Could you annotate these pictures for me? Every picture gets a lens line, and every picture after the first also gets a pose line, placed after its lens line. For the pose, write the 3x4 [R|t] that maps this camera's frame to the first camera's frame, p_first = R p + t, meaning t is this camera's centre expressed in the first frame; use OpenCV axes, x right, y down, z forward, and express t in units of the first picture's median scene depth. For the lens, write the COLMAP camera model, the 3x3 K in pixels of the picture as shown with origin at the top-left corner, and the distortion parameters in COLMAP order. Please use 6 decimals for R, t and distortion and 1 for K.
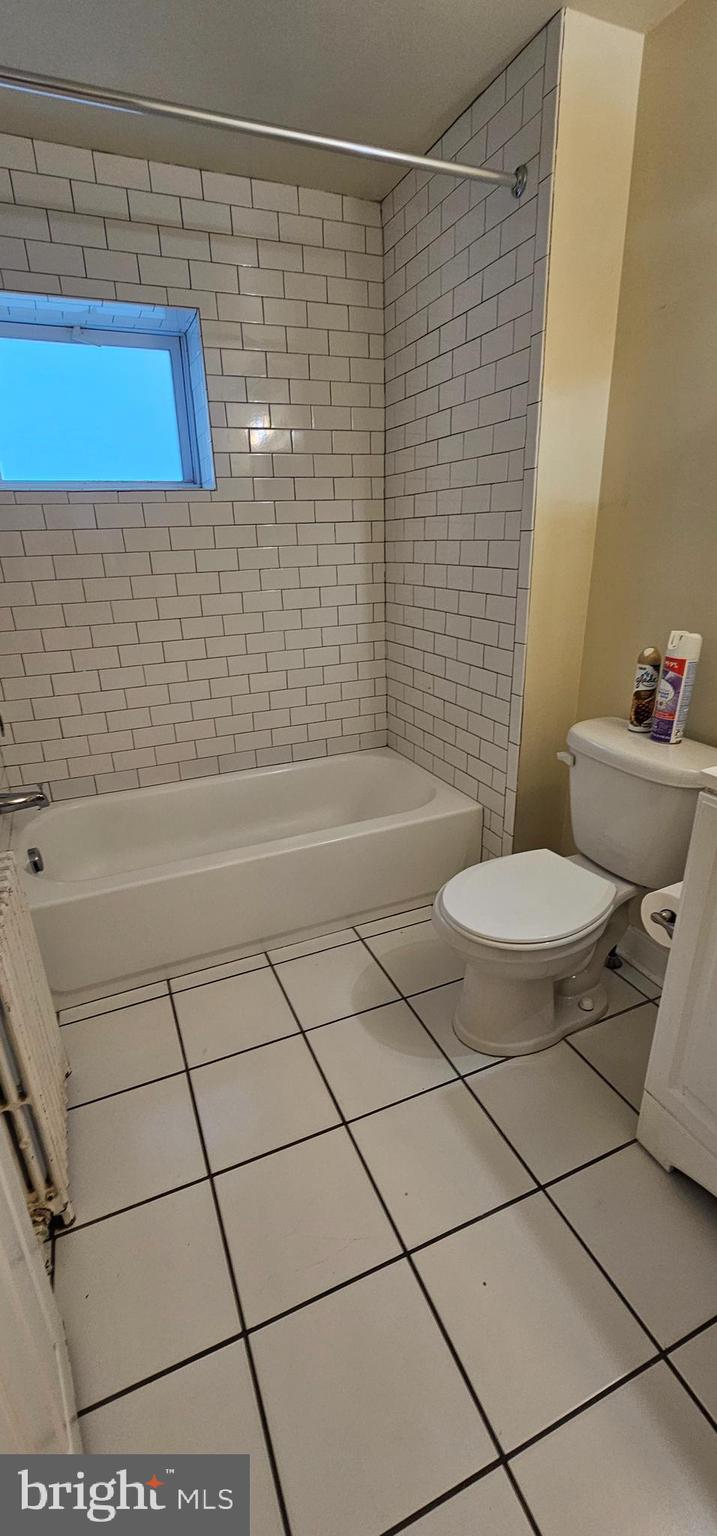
lens RADIAL K [[627.6, 0, 357.8], [0, 627.6, 774.9], [0, 0, 1]] dist [-0.002237, -0.000252]
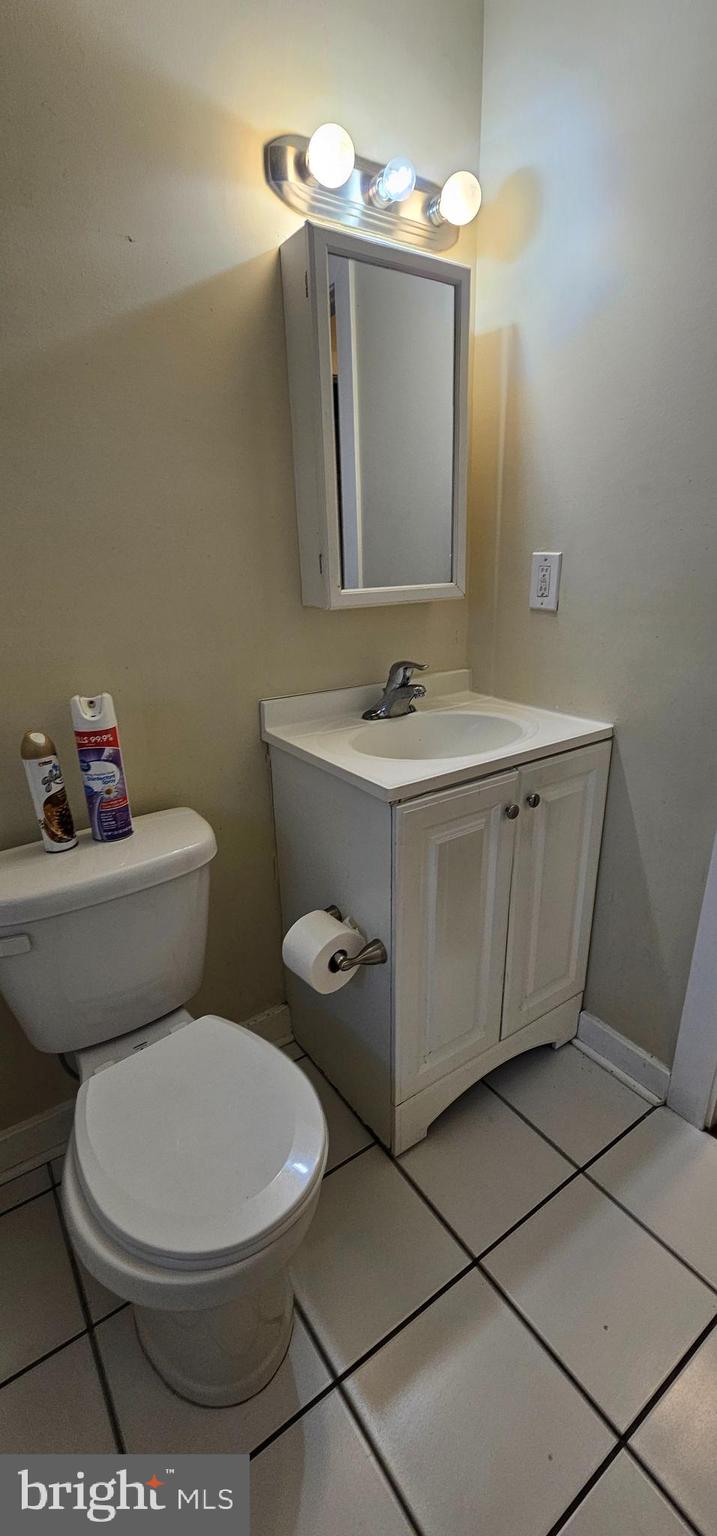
lens RADIAL K [[631.5, 0, 360.7], [0, 631.5, 778.0], [0, 0, 1]] dist [-0.000016, -0.000174]
pose [[-0.204962, -0.309713, 0.928477, -0.213174], [0.379662, 0.849184, 0.367073, -0.233527], [-0.902135, 0.427743, -0.056464, 0.623676]]
